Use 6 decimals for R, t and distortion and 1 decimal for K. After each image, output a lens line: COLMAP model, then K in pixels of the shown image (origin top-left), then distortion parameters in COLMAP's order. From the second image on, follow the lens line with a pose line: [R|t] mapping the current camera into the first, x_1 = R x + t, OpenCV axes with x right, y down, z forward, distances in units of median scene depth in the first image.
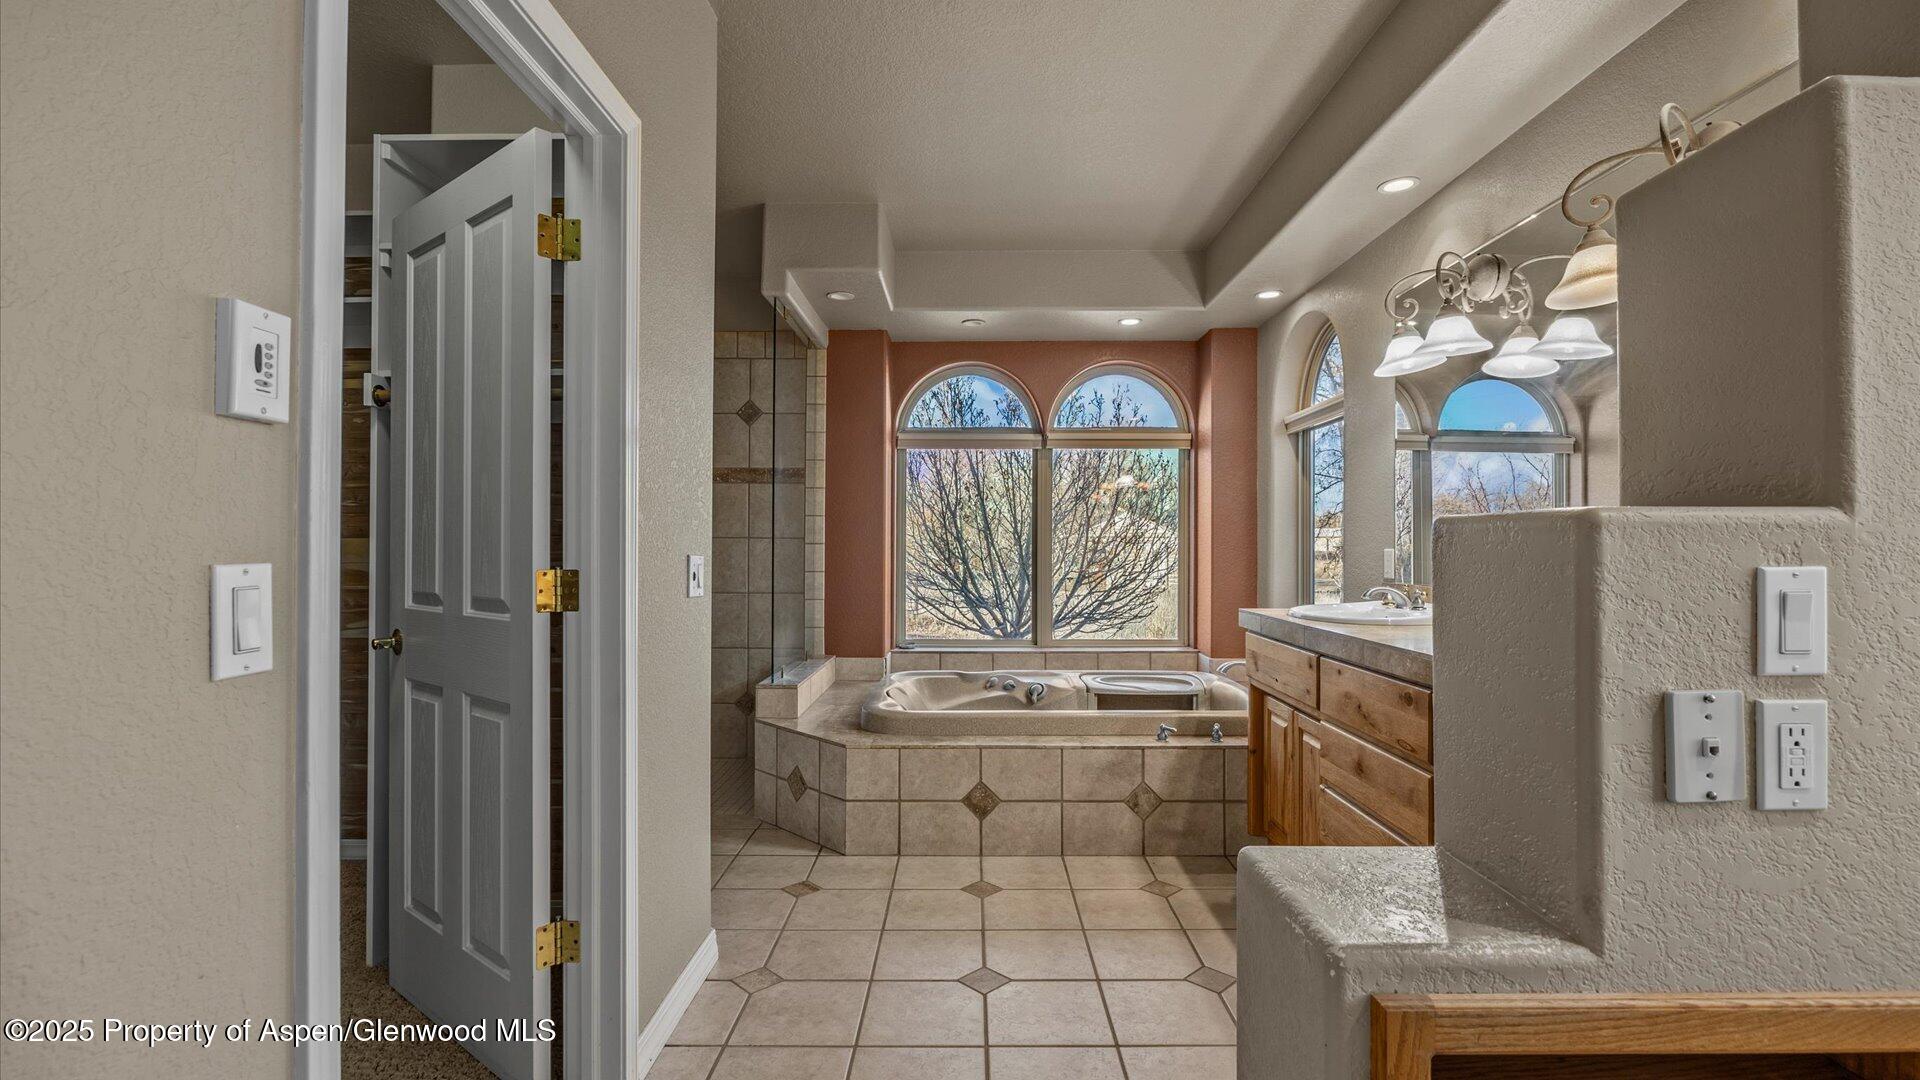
lens RADIAL K [[835.7, 0, 960.3], [0, 835.7, 524.8], [0, 0, 1]] dist [-0.001024, -0.000052]
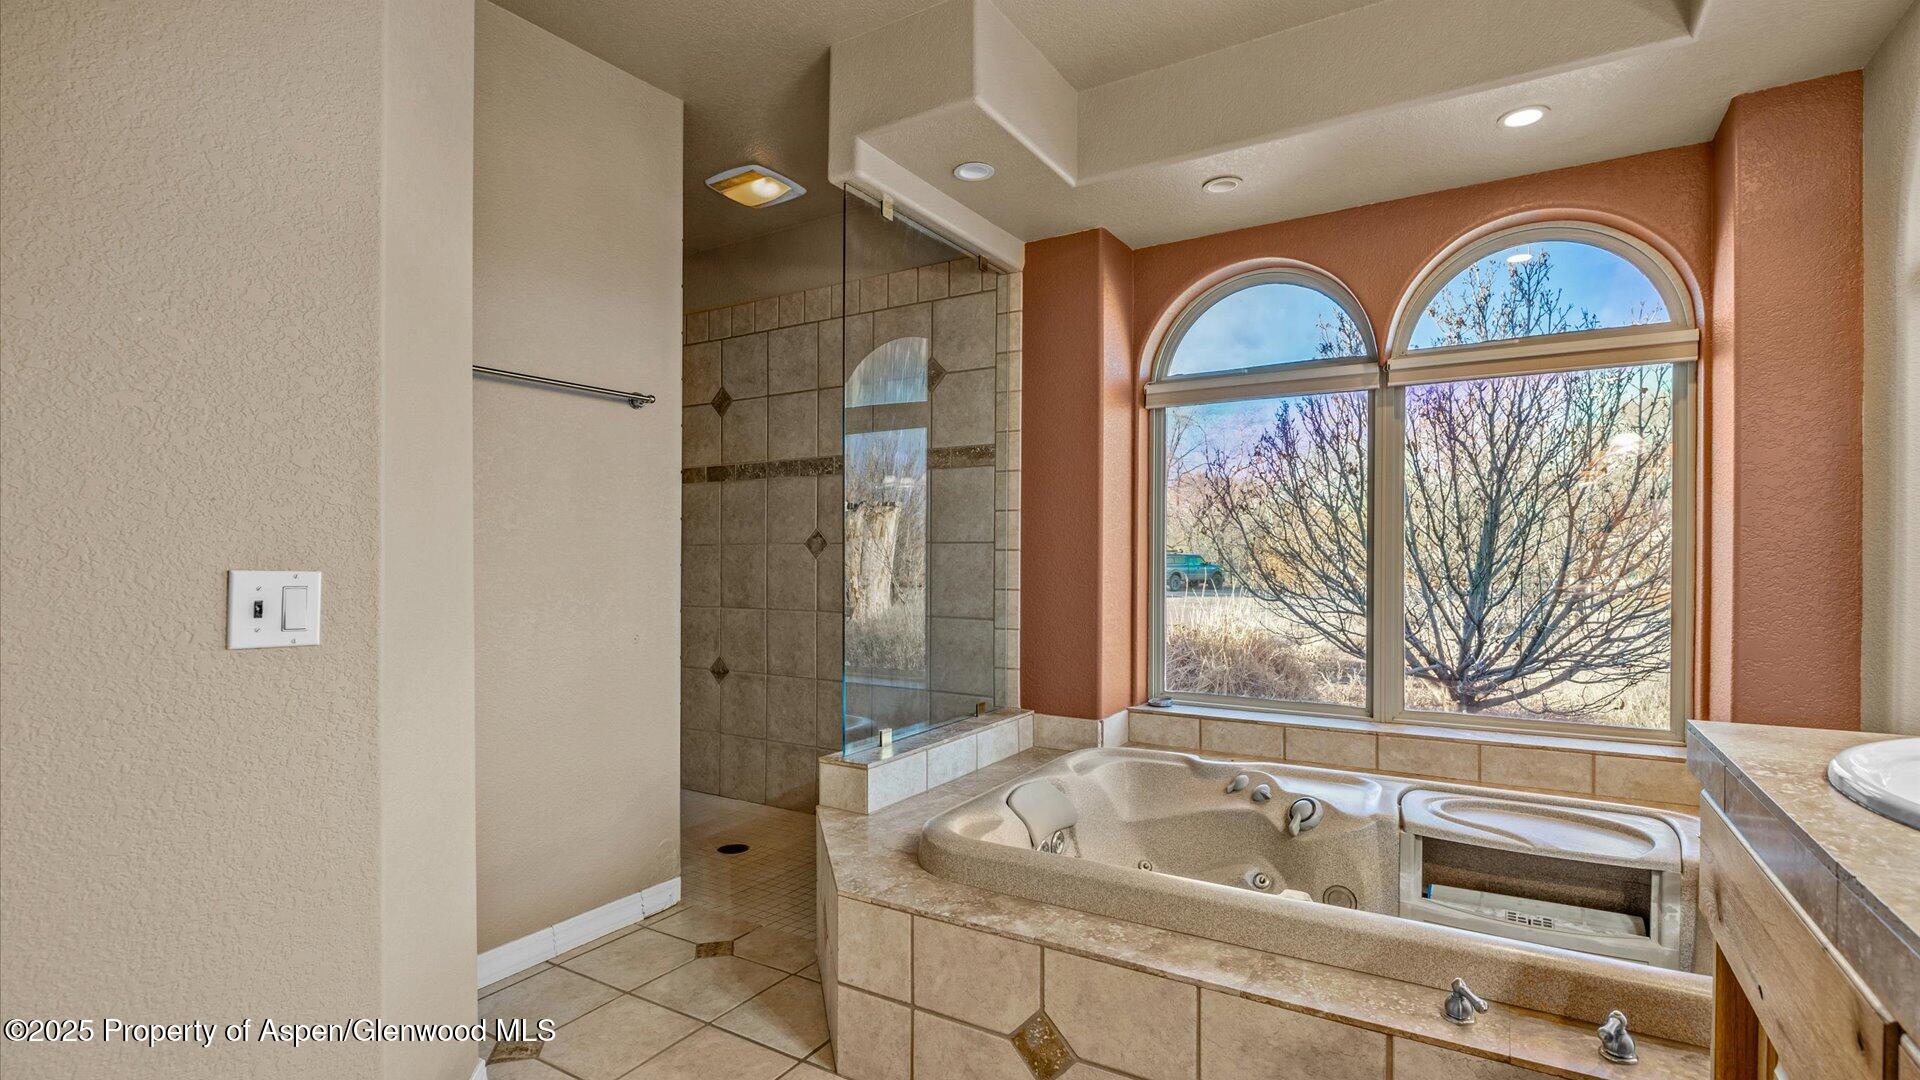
lens RADIAL K [[876.8, 0, 962.4], [0, 876.8, 551.2], [0, 0, 1]] dist [-0.015605, -0.000013]
pose [[0.862254, -0.003500, -0.506465, 0.169248], [0.014910, 0.999718, 0.018477, 0.009529], [0.506257, -0.023483, 0.862063, 0.345021]]
